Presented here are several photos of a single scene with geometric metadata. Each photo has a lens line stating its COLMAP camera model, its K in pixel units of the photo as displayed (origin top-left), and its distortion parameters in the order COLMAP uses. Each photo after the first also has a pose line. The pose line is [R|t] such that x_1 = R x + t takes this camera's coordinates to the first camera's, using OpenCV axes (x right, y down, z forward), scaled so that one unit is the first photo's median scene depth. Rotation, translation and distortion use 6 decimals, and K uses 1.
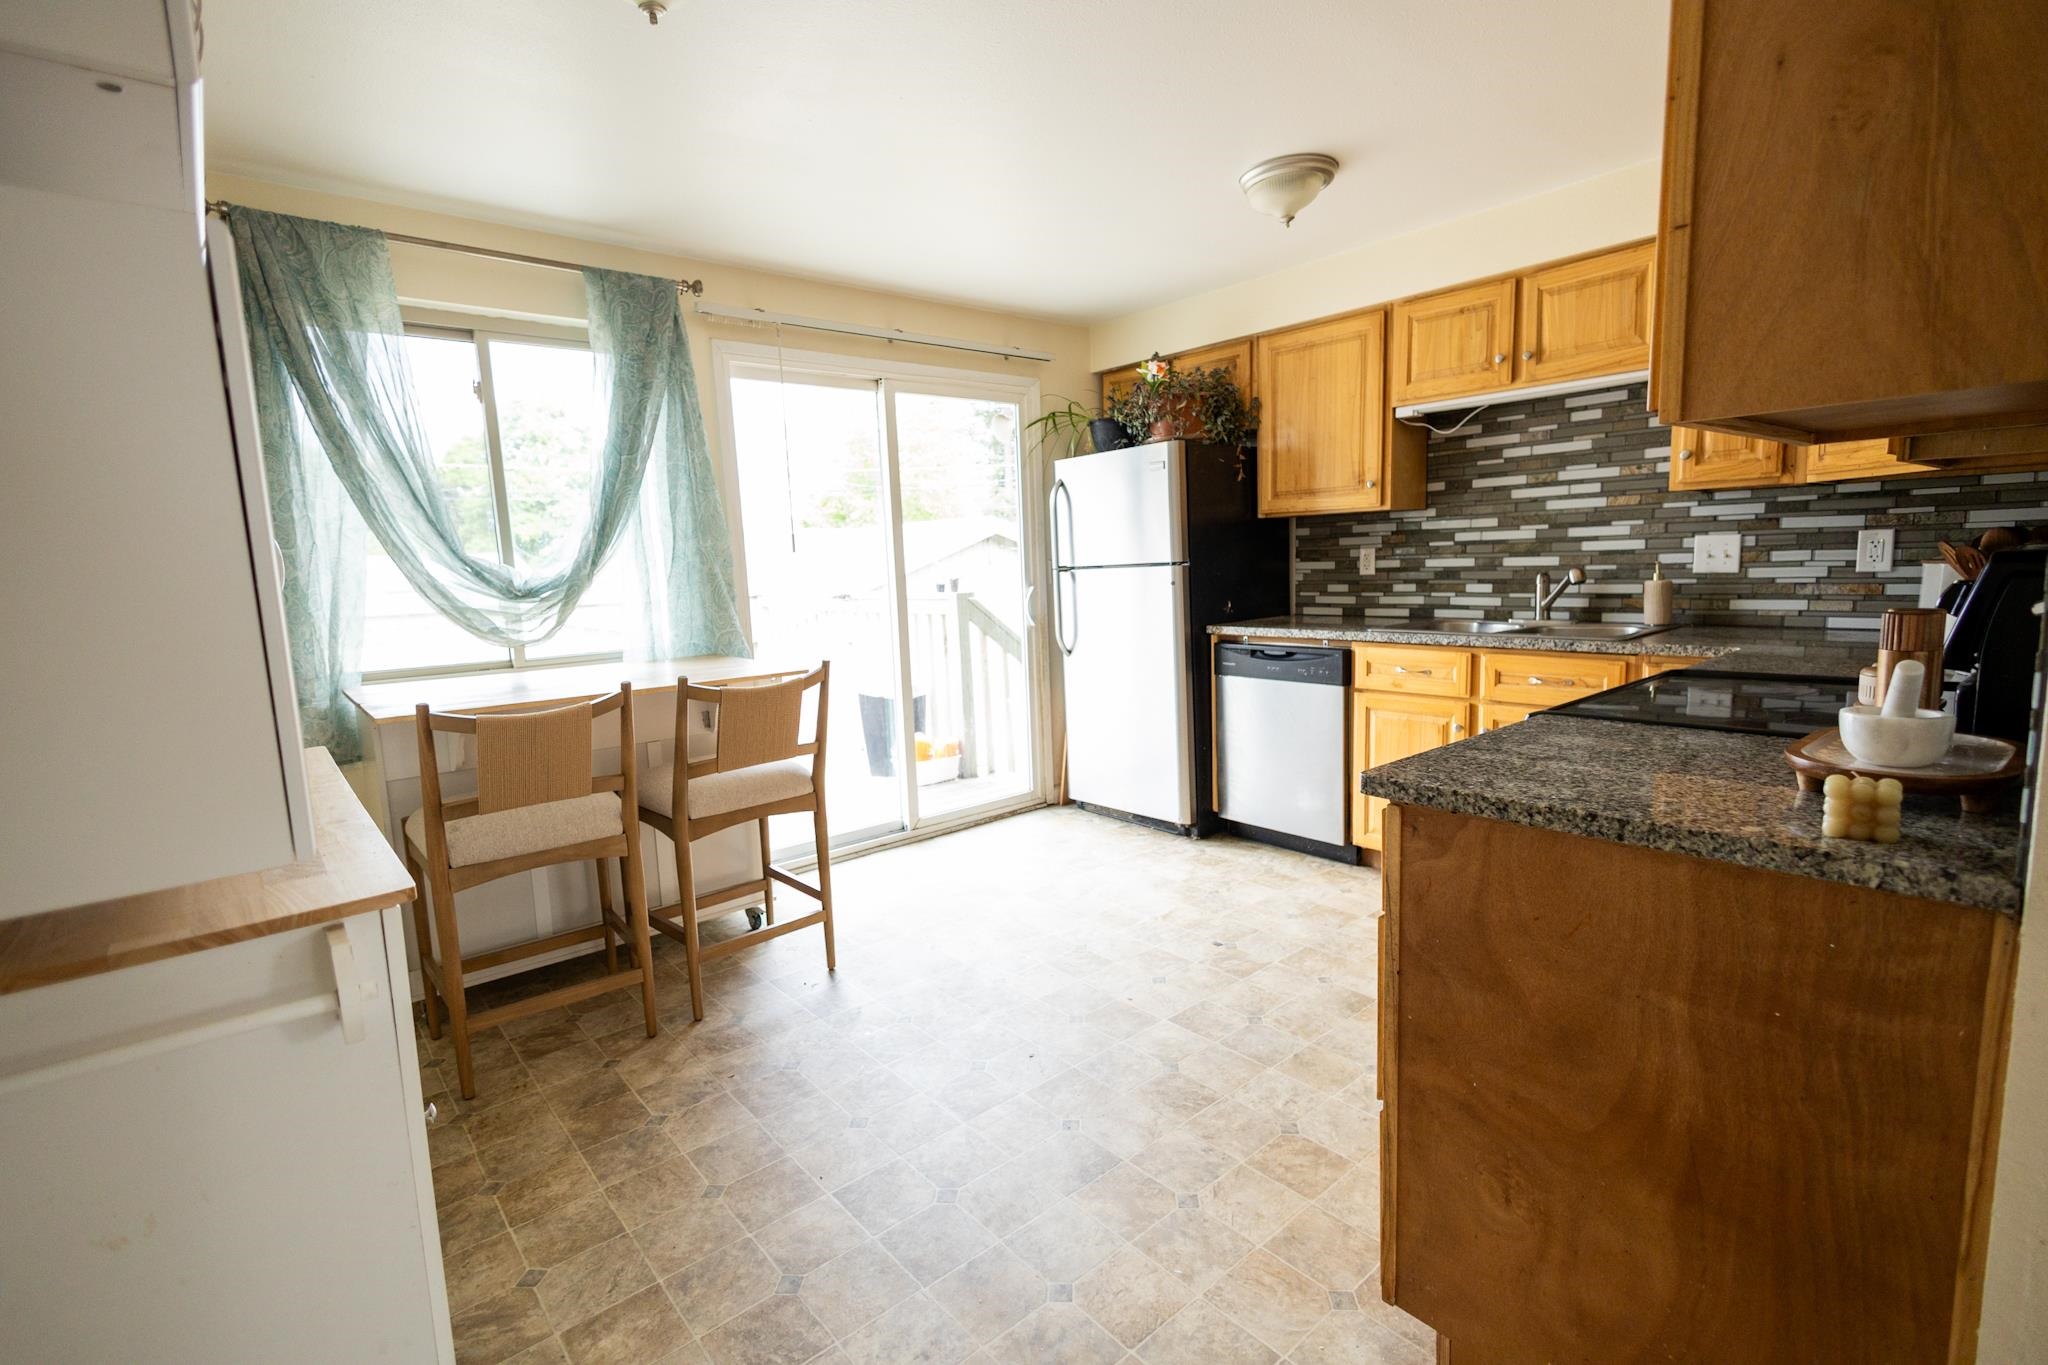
lens RADIAL K [[951.3, 0, 1032.1], [0, 951.3, 682.8], [0, 0, 1]] dist [0.002754, -0.000186]
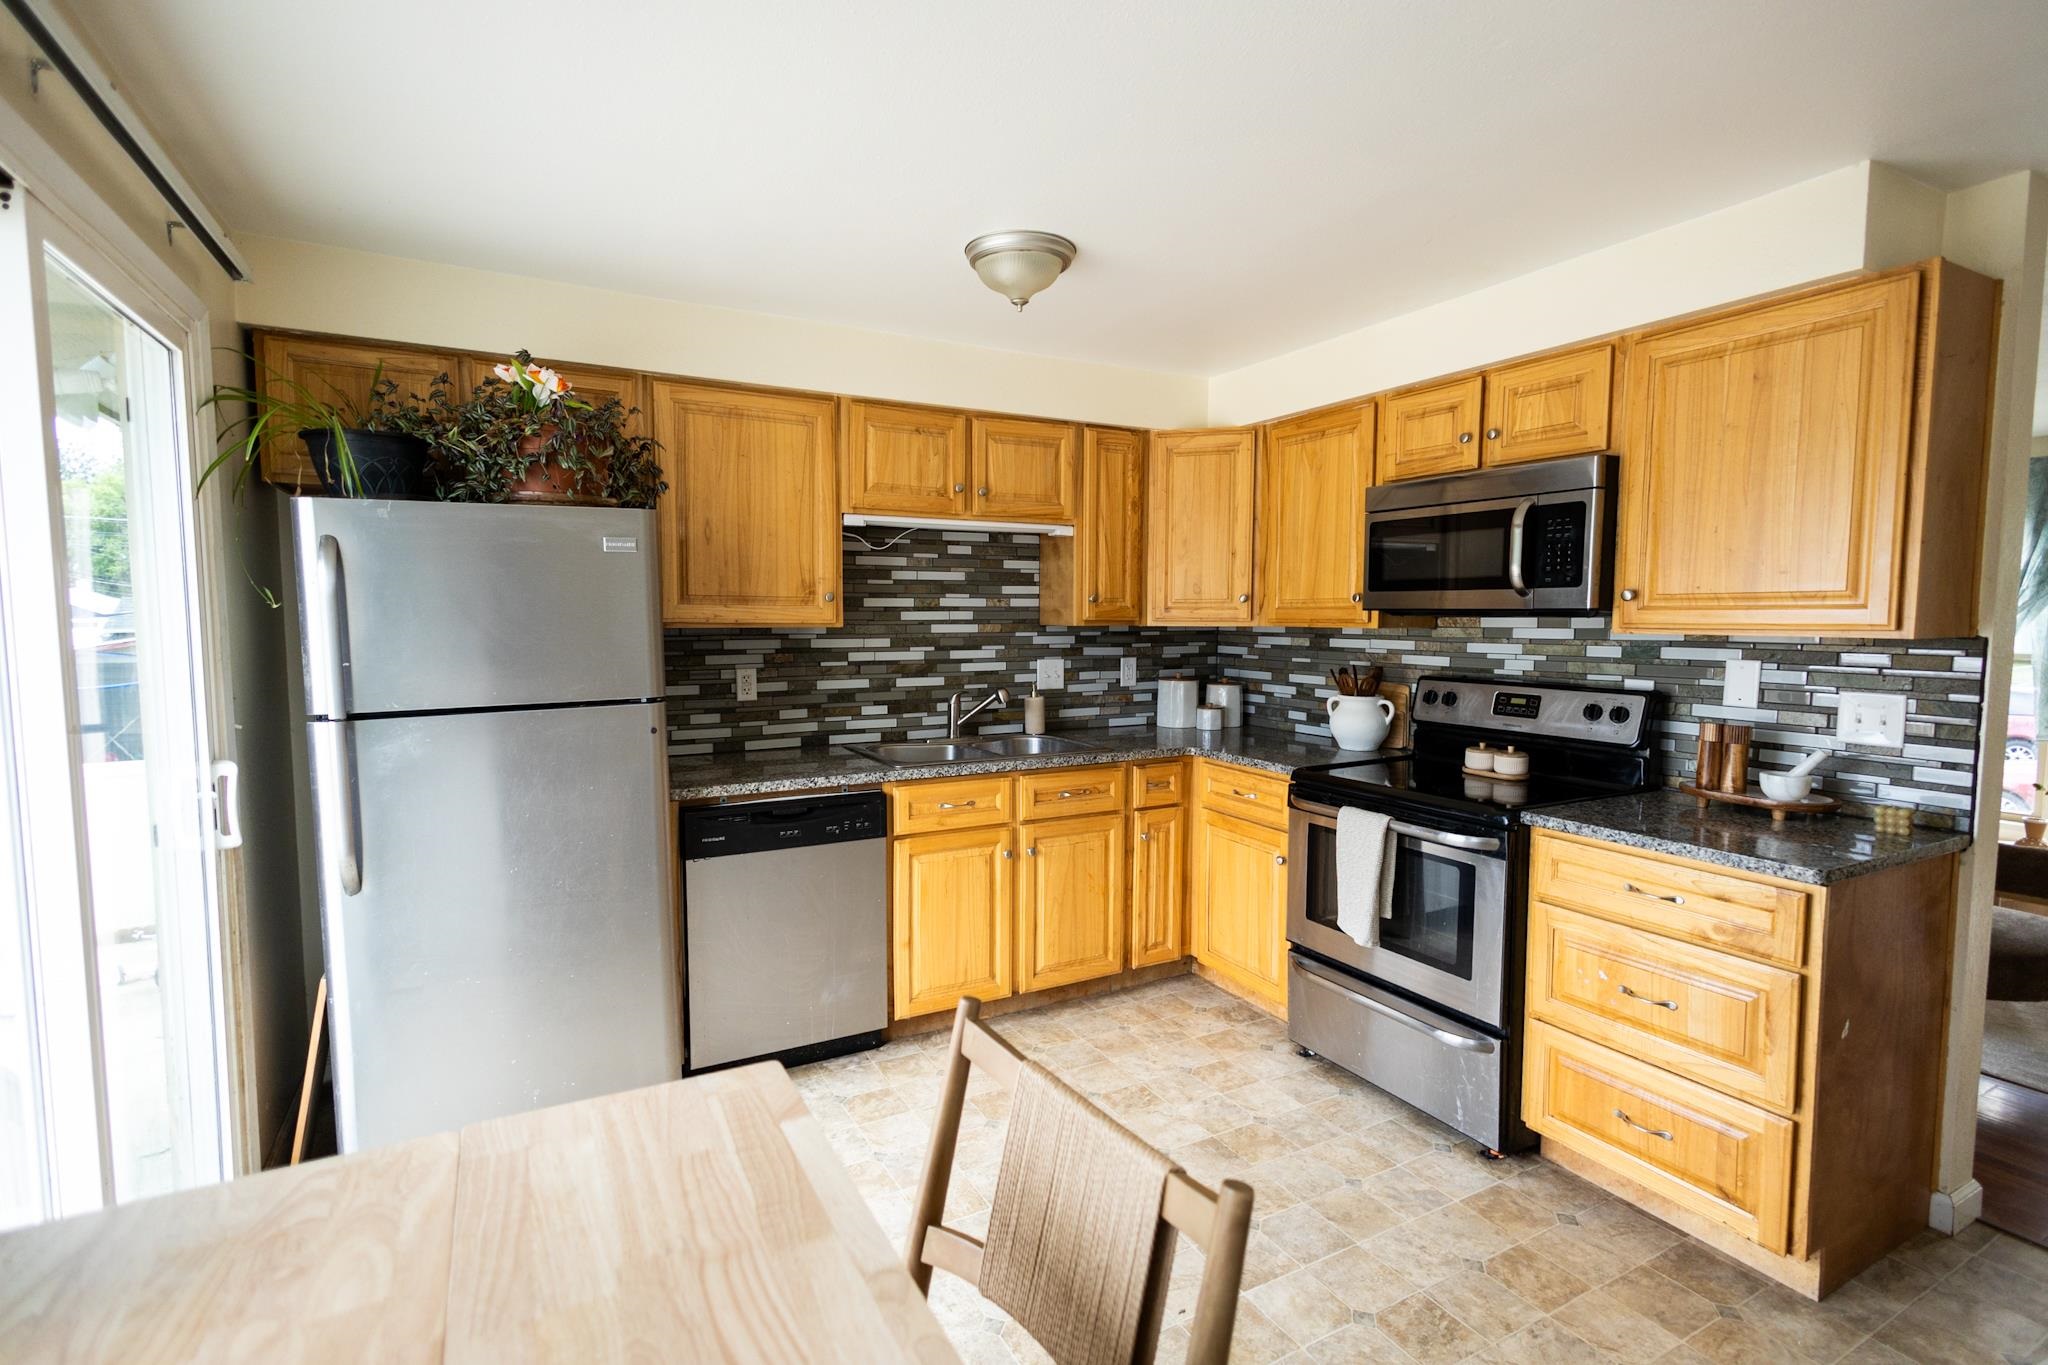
lens RADIAL K [[951.3, 0, 1030.5], [0, 951.3, 685.0], [0, 0, 1]] dist [0.002754, -0.000186]
pose [[0.200843, -0.037404, 0.978909, -0.468034], [0.118568, 0.992853, 0.013610, -0.127116], [-0.972422, 0.113334, 0.203842, 0.692846]]
